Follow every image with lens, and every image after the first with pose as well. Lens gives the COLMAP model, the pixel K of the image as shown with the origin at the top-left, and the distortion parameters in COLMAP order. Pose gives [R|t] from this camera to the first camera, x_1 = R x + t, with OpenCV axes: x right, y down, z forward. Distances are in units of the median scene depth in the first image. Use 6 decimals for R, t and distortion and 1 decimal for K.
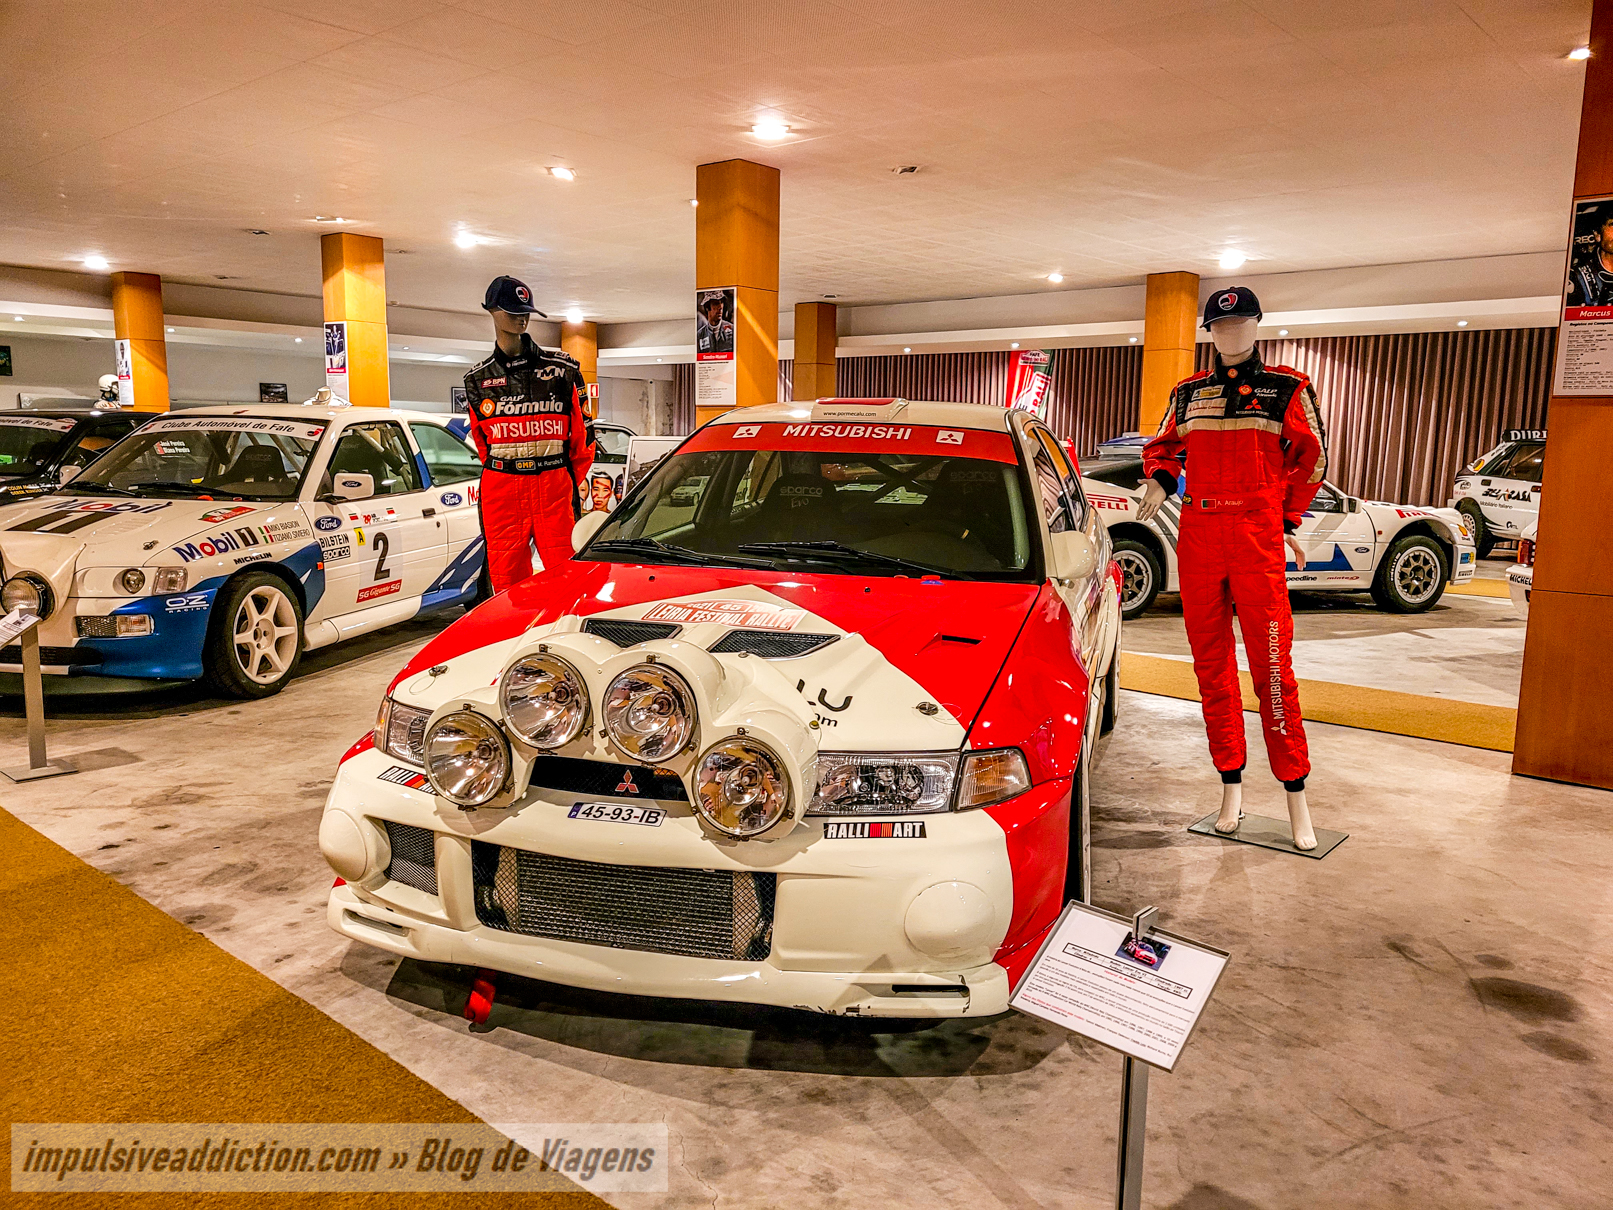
lens RADIAL K [[1225.8, 0, 820.2], [0, 1225.8, 602.1], [0, 0, 1]] dist [0.086525, -0.086865]
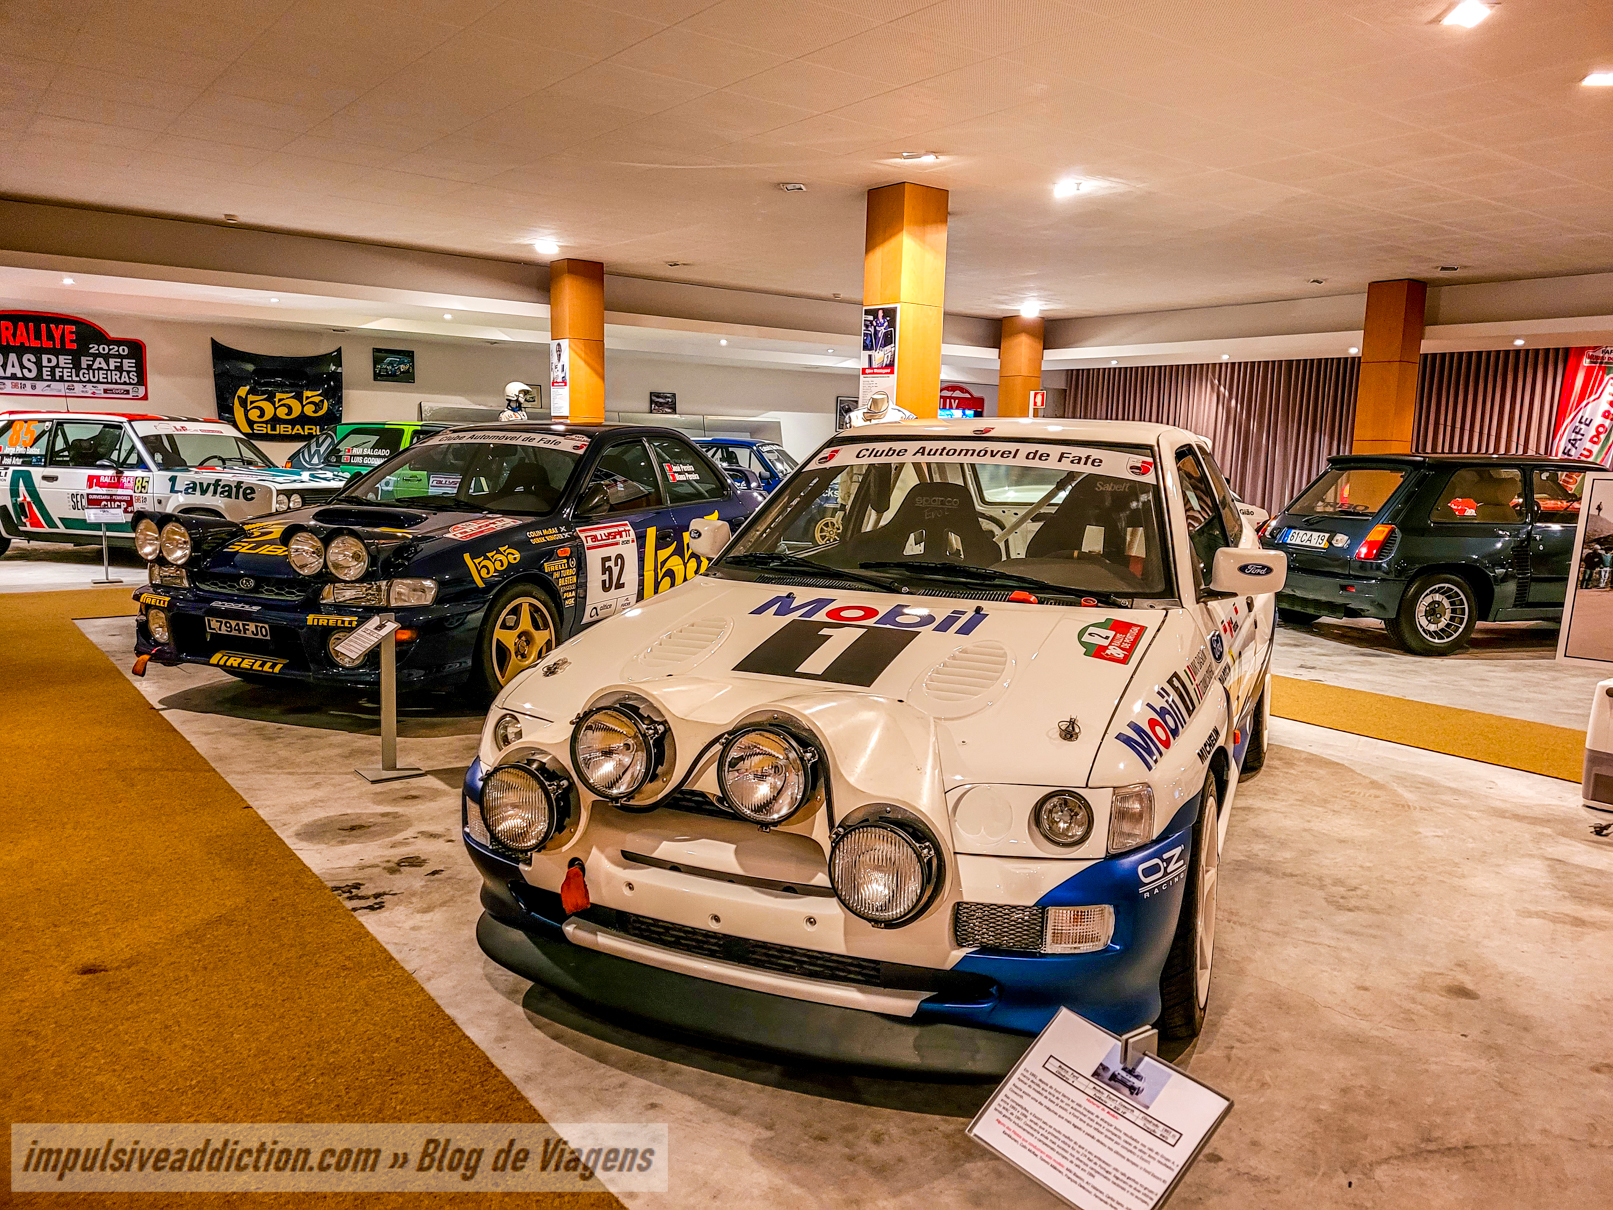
lens RADIAL K [[1225.8, 0, 820.2], [0, 1225.8, 602.1], [0, 0, 1]] dist [0.086525, -0.086865]
pose [[0.979112, 0.037710, -0.199792, -0.223427], [-0.039548, 0.999204, -0.005214, -0.035506], [0.199436, 0.013007, 0.979824, 0.225172]]
